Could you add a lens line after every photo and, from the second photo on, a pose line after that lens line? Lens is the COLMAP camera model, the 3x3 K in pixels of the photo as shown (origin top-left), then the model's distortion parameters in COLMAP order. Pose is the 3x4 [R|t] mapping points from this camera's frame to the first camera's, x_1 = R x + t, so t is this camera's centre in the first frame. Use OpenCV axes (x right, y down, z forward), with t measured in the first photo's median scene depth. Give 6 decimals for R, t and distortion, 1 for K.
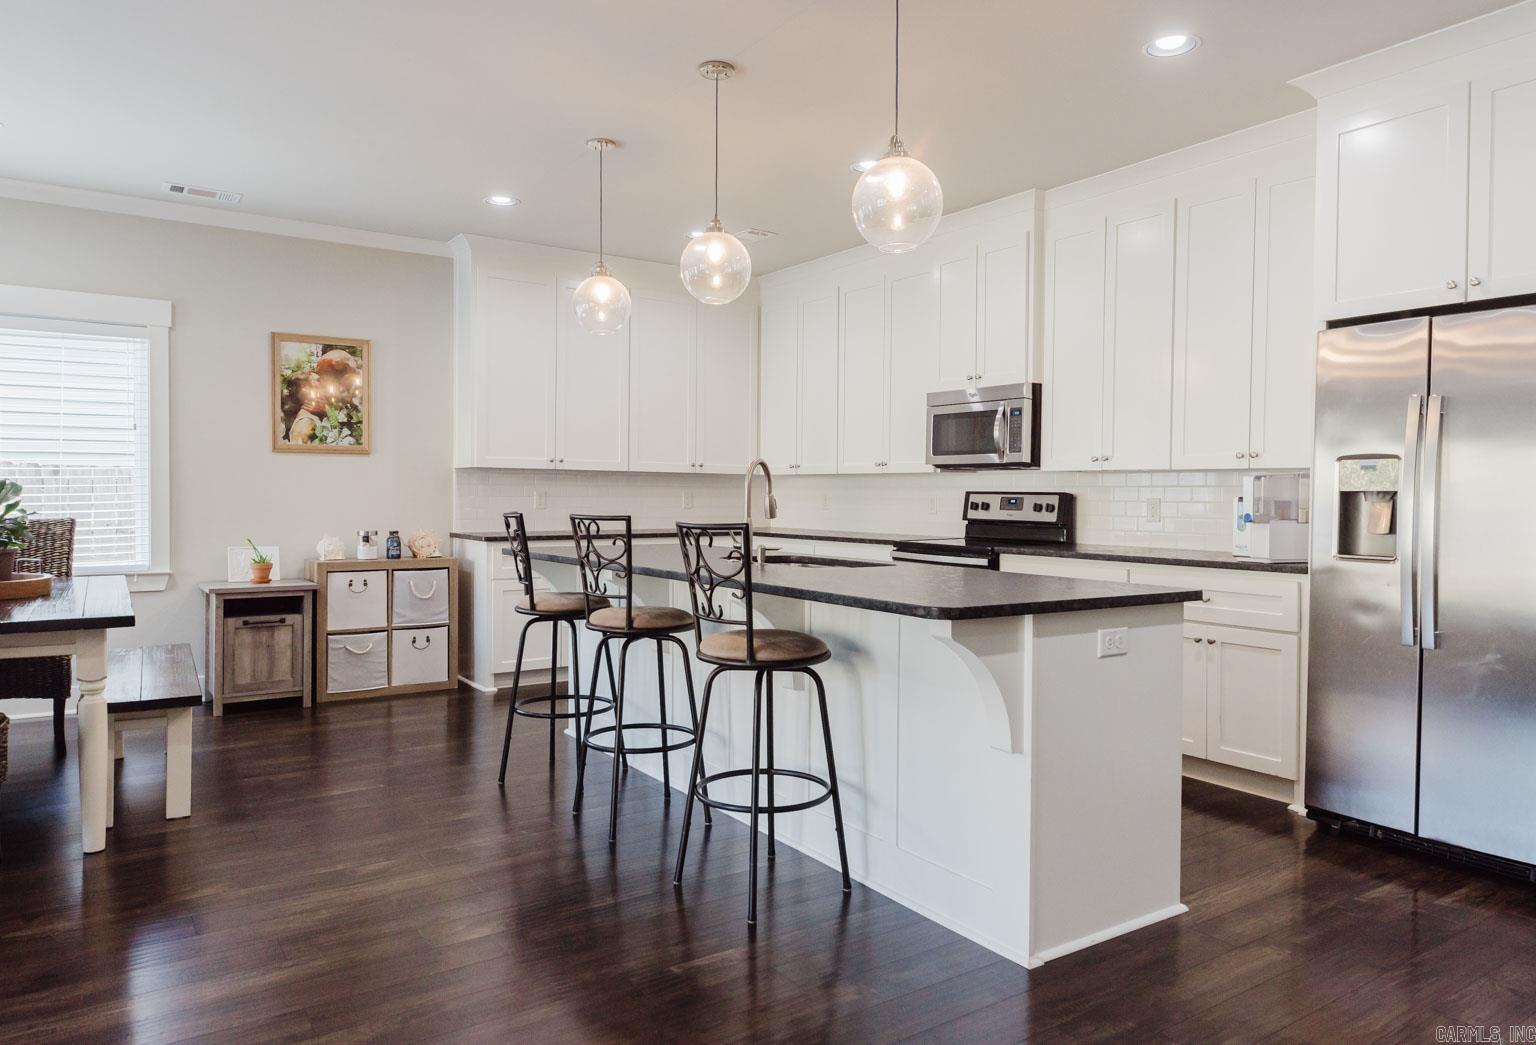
lens RADIAL K [[1019.5, 0, 811.3], [0, 1019.5, 510.4], [0, 0, 1]] dist [-0.003820, 0.008502]
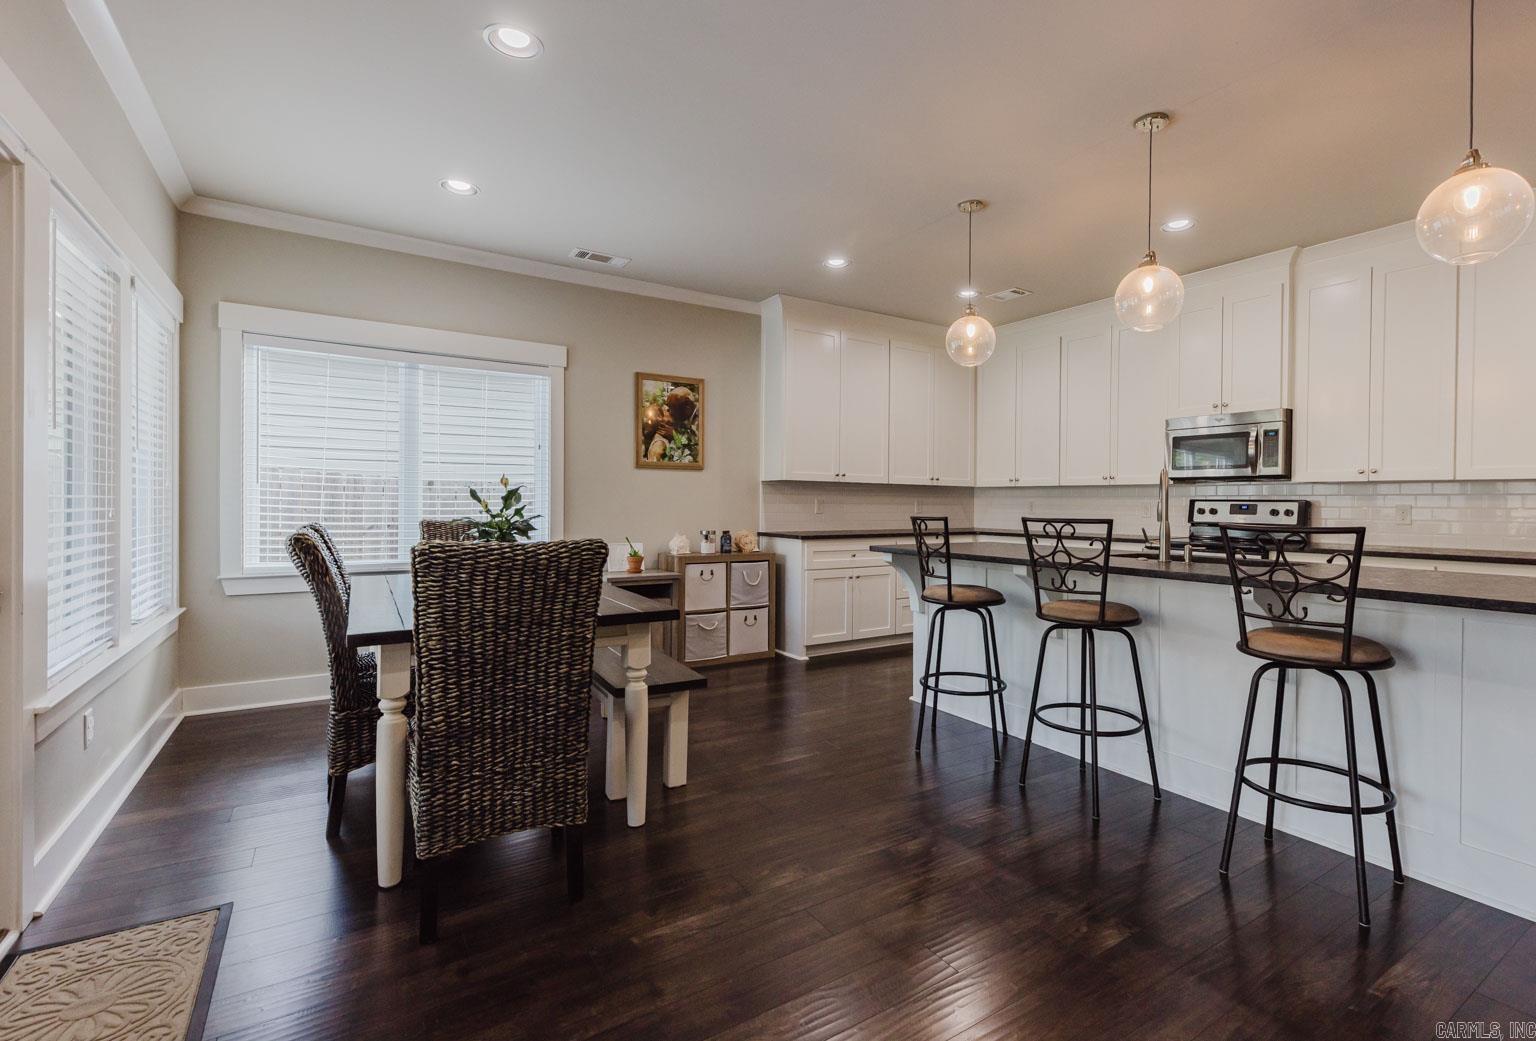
lens RADIAL K [[712.3, 0, 823.3], [0, 712.3, 502.4], [0, 0, 1]] dist [0.014099, -0.001515]
pose [[0.999560, 0.000942, -0.029656, -0.272010], [-0.001462, 0.999845, -0.017528, 0.000621], [0.029635, 0.017564, 0.999406, 0.130915]]
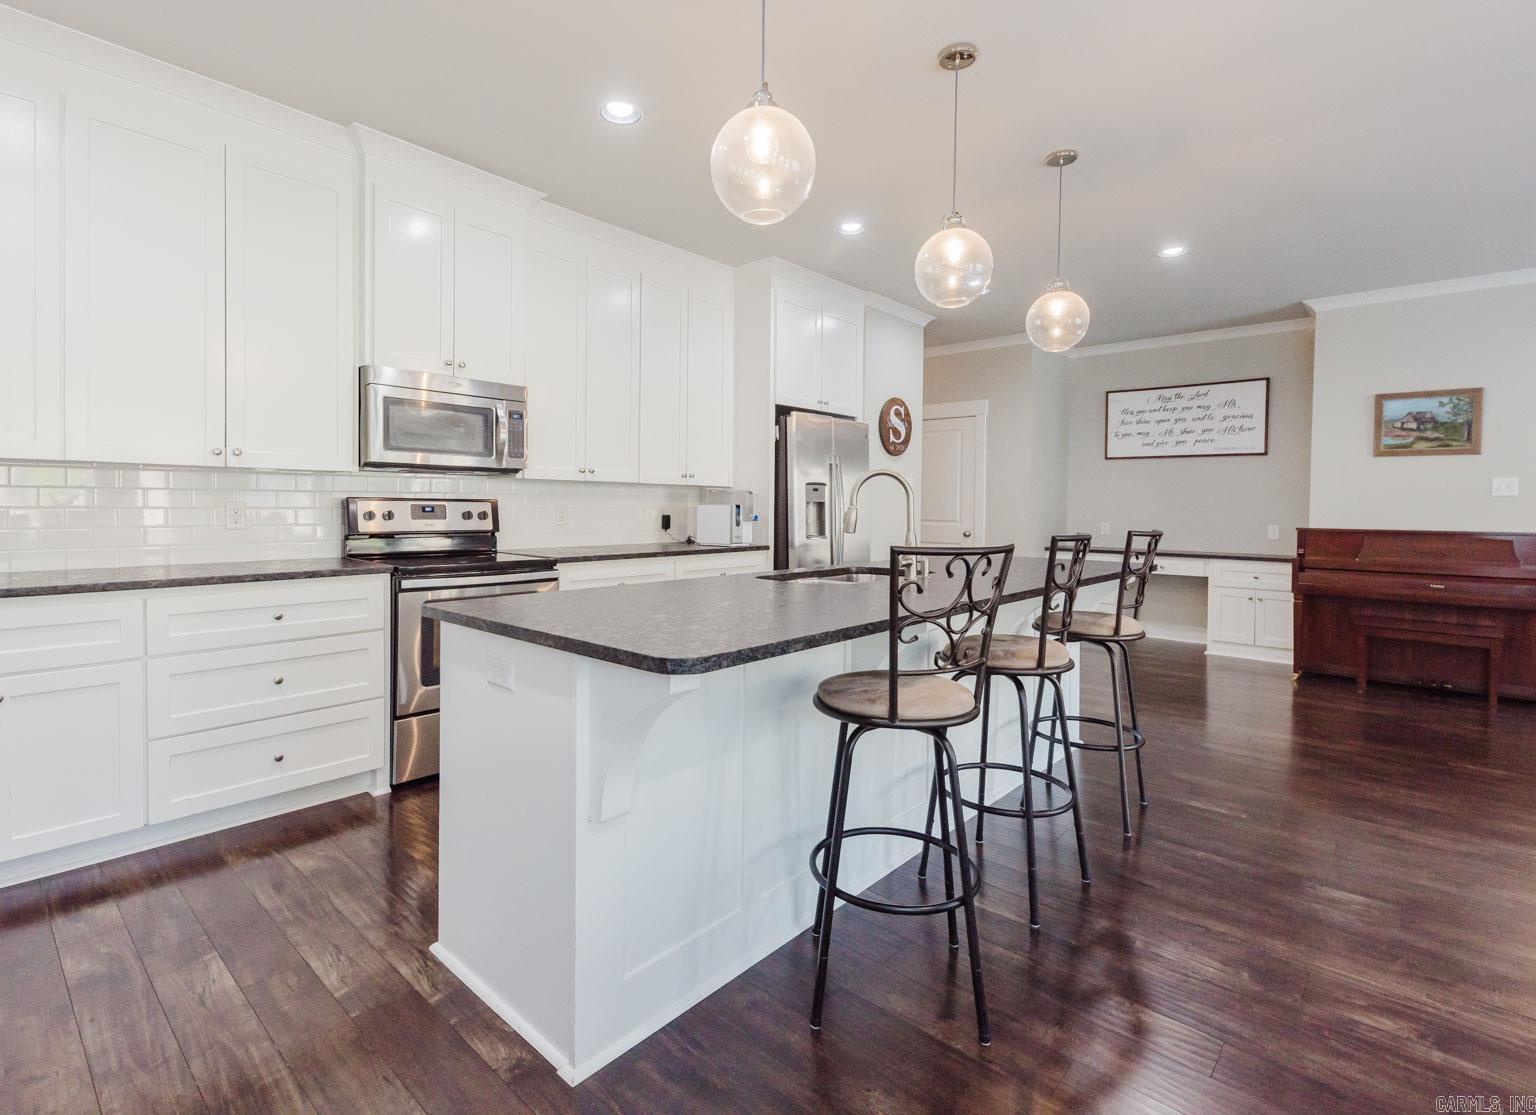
lens RADIAL K [[743.8, 0, 737.4], [0, 743.8, 511.9], [0, 0, 1]] dist [0.014304, -0.003300]
pose [[-0.194797, -0.018057, 0.980677, -0.469074], [0.006139, 0.999789, 0.019628, -0.017153], [-0.980824, 0.009843, -0.194645, 0.847247]]
